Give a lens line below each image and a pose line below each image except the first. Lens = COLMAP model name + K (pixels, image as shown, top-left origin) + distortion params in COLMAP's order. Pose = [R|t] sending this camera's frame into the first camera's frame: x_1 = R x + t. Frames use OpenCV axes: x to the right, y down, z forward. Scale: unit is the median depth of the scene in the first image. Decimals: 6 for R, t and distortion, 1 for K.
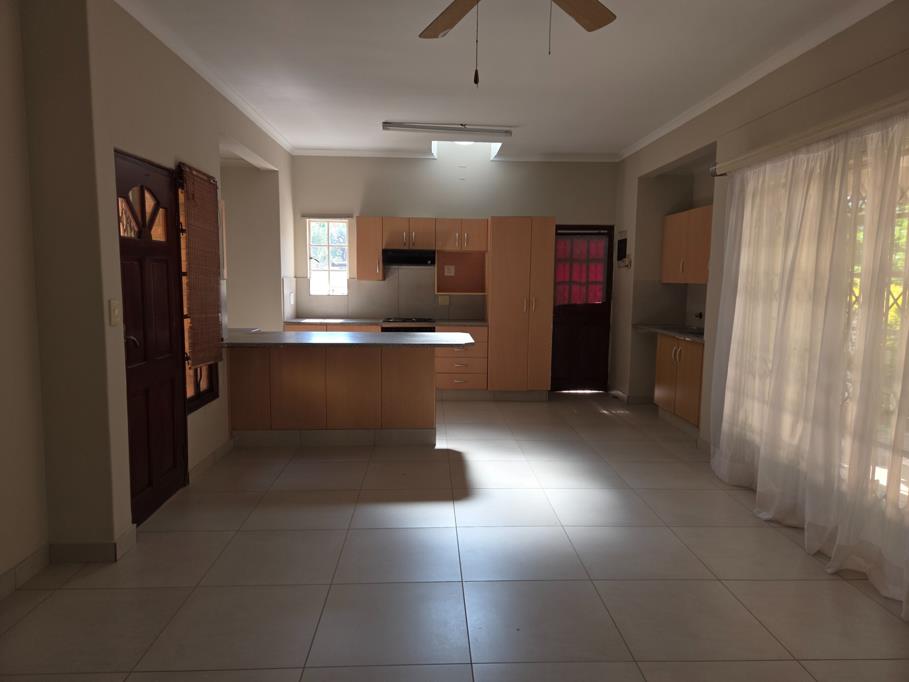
lens RADIAL K [[602.5, 0, 454.5], [0, 602.5, 341.0], [0, 0, 1]] dist [0.079281, -0.064183]
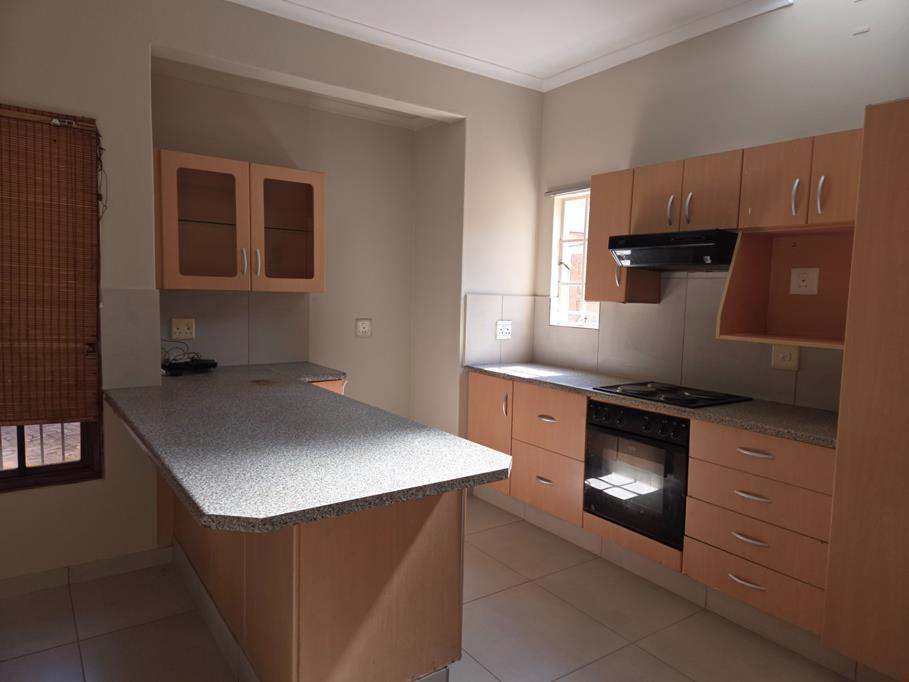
lens RADIAL K [[602.5, 0, 454.5], [0, 602.5, 341.0], [0, 0, 1]] dist [0.079281, -0.064183]
pose [[0.546098, 0.073476, -0.834493, 0.209003], [-0.108505, 0.993959, 0.016511, -0.062730], [0.830664, 0.081530, 0.550772, 0.622885]]
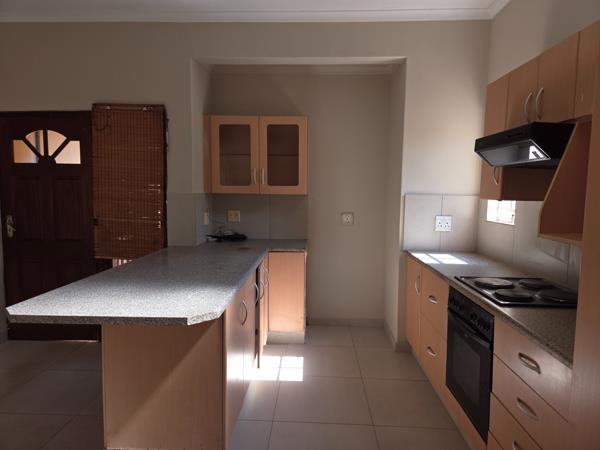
lens RADIAL K [[397.7, 0, 300.0], [0, 397.7, 225.0], [0, 0, 1]] dist [0.079281, -0.064183]
pose [[-0.083909, 0.073225, -0.993779, 0.232784], [-0.120073, 0.989287, 0.083033, -0.087163], [0.989213, 0.126293, -0.074218, 0.858364]]
